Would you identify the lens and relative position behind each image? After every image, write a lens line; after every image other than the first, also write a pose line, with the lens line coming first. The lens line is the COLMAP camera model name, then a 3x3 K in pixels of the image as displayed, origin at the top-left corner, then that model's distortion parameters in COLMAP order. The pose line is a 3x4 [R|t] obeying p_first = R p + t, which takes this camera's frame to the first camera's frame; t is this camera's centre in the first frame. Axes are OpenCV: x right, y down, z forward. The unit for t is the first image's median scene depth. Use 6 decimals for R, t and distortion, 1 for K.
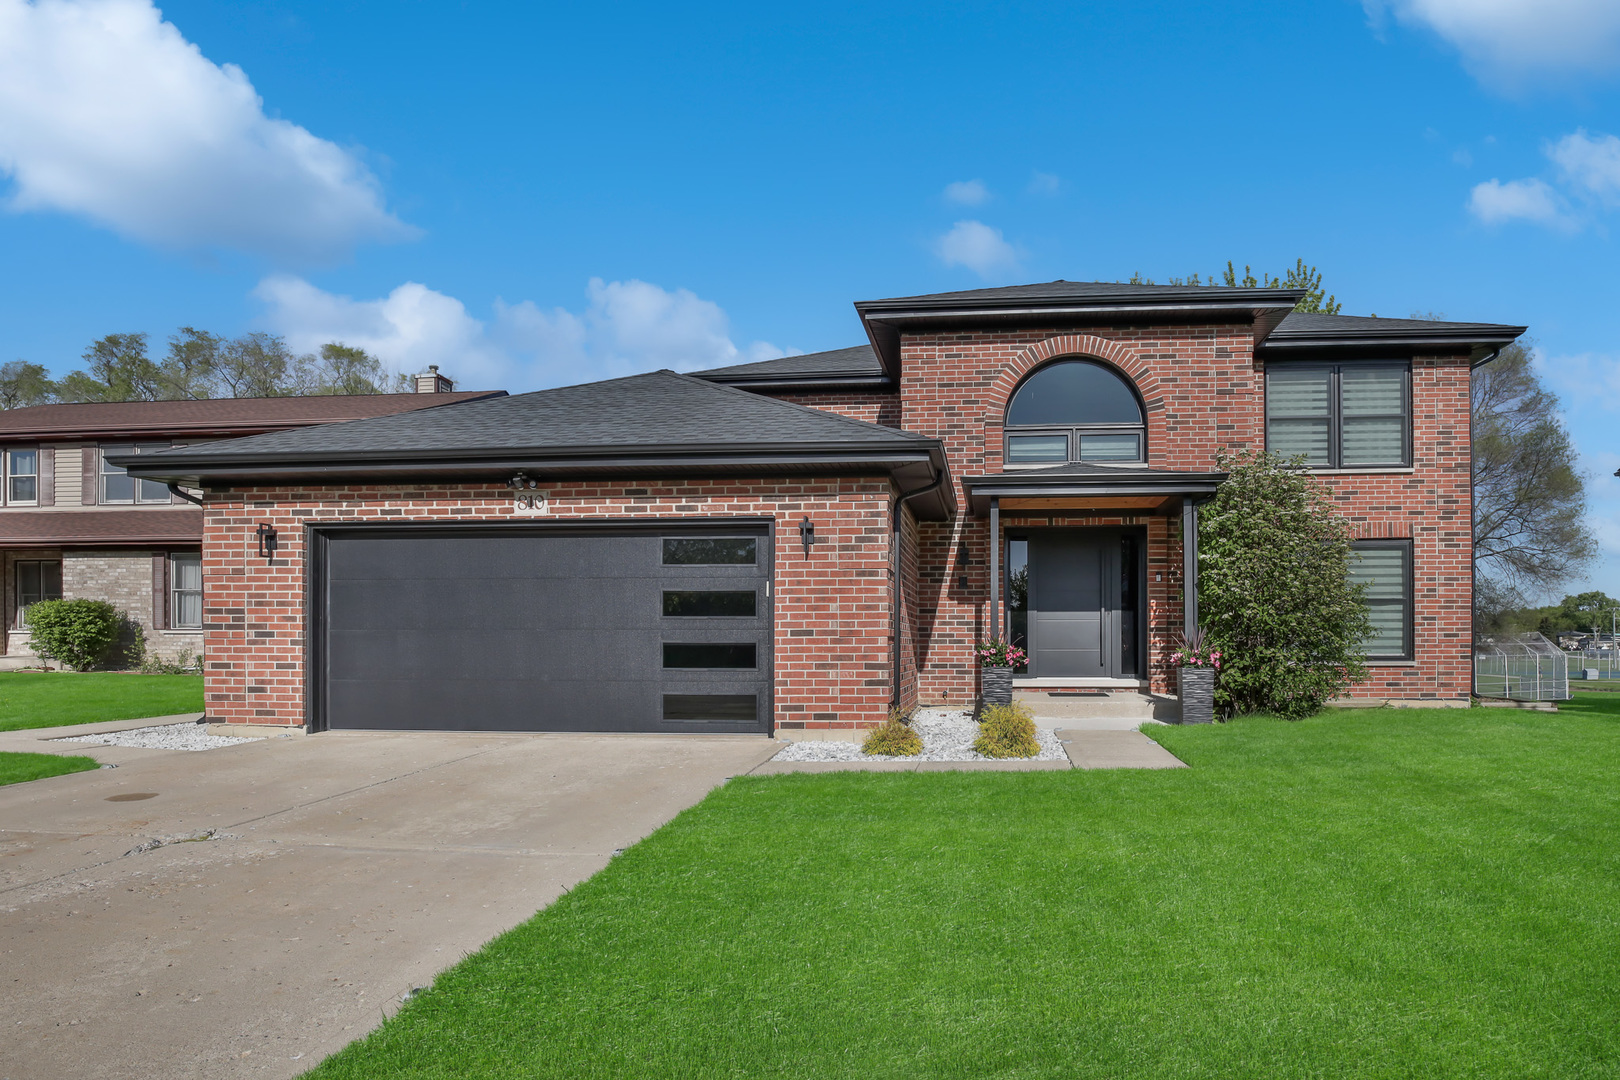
lens RADIAL K [[828.0, 0, 940.1], [0, 828.0, 635.9], [0, 0, 1]] dist [-0.012828, -0.001236]
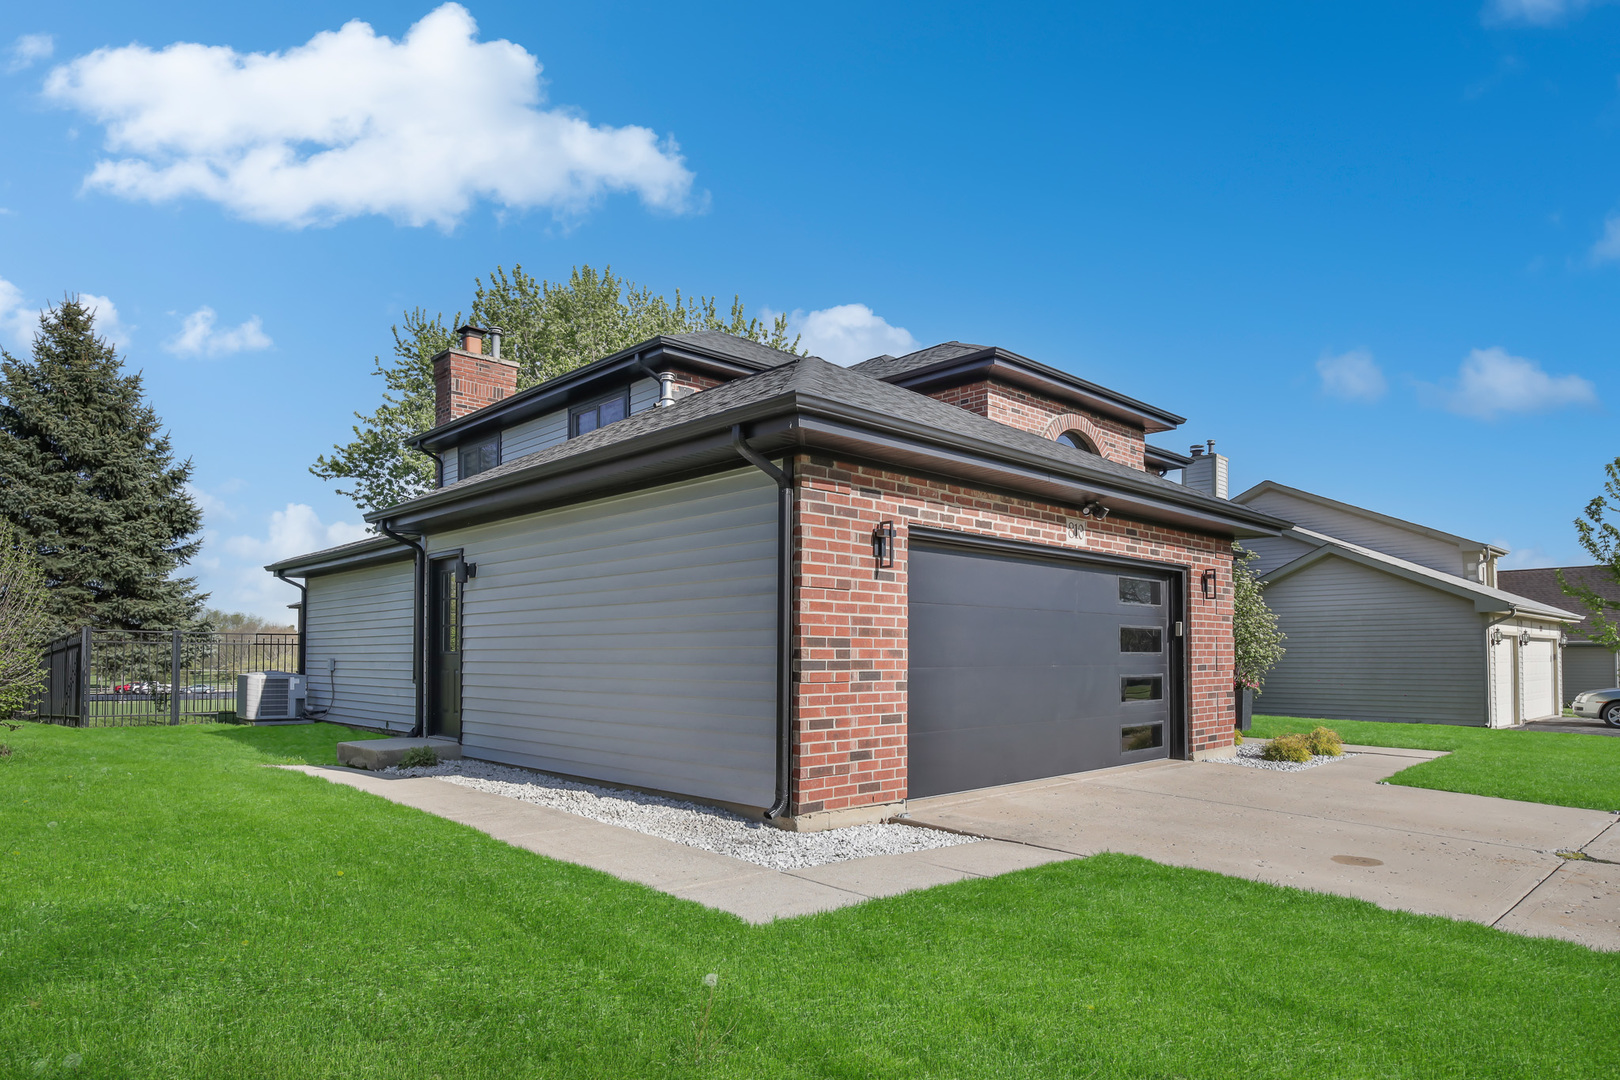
lens RADIAL K [[1002.2, 0, 807.4], [0, 1002.2, 647.9], [0, 0, 1]] dist [0.004118, 0.001228]
pose [[0.641789, 0.007262, 0.766847, -1.410376], [0.015278, 0.999636, -0.022253, -0.007001], [-0.766729, 0.025997, 0.641444, 0.452196]]
